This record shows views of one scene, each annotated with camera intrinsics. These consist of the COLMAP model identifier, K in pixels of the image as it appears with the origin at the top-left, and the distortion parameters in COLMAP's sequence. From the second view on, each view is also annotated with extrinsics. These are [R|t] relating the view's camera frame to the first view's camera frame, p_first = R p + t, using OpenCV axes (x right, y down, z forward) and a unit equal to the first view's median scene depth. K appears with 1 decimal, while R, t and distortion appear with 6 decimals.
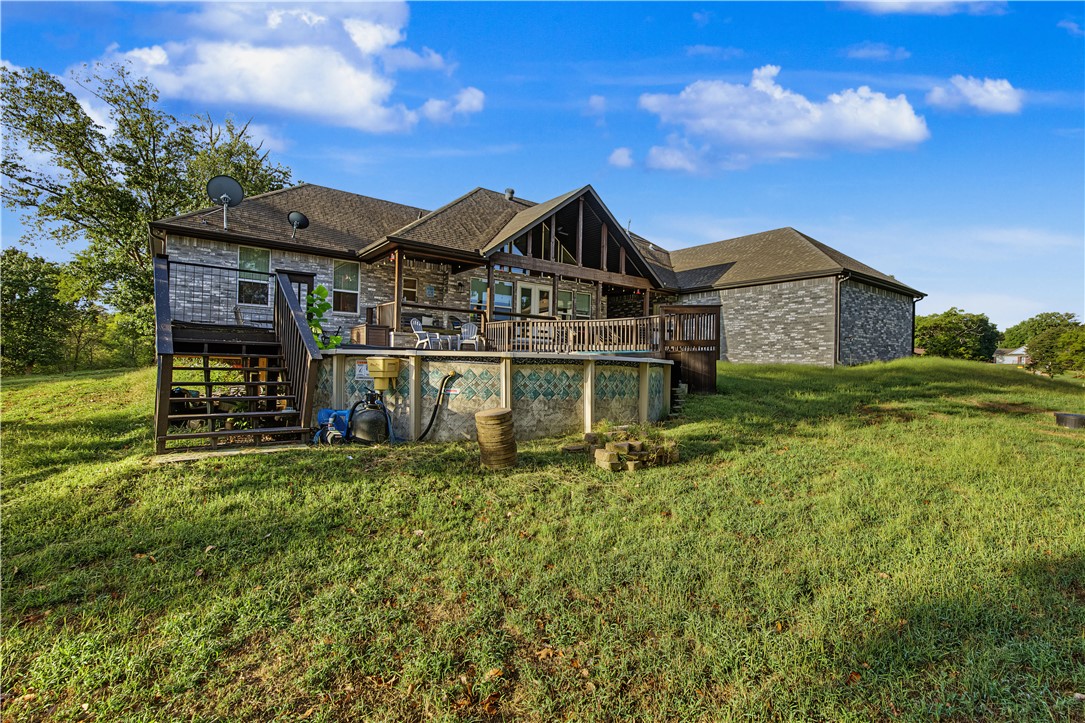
lens RADIAL K [[504.6, 0, 538.5], [0, 504.6, 365.0], [0, 0, 1]] dist [-0.003619, -0.000429]
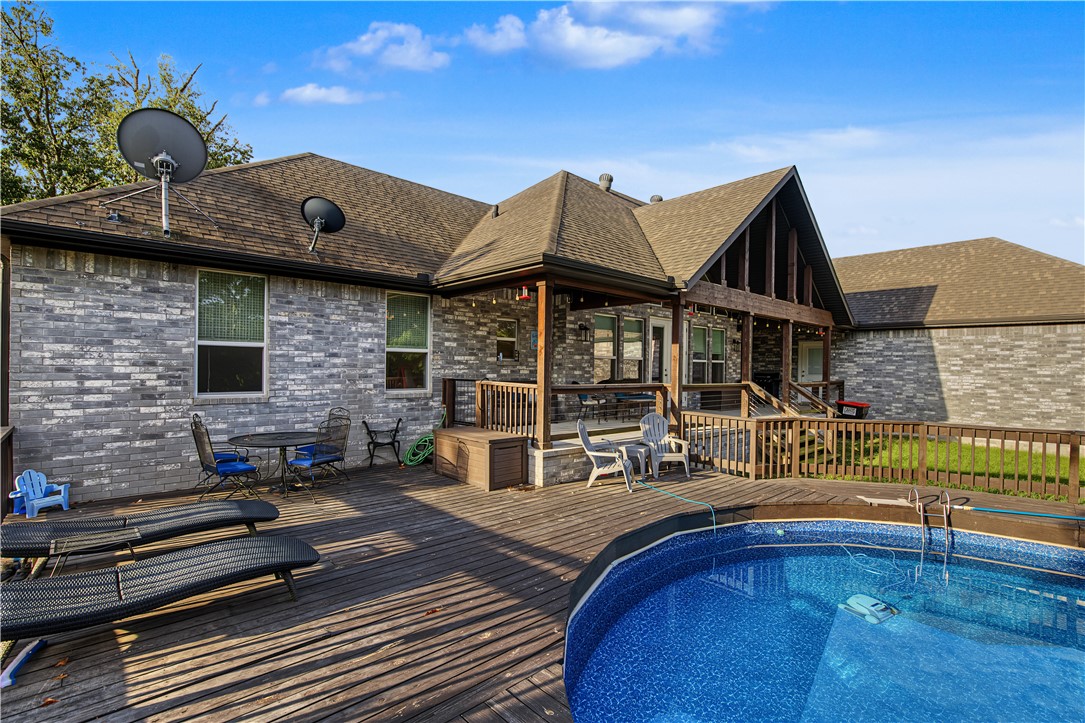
lens RADIAL K [[504.6, 0, 546.8], [0, 504.6, 368.9], [0, 0, 1]] dist [-0.003619, -0.000429]
pose [[0.995170, -0.010758, 0.097576, -0.261644], [0.010080, 0.999922, 0.007440, -0.117381], [-0.097648, -0.006421, 0.995200, 0.413723]]
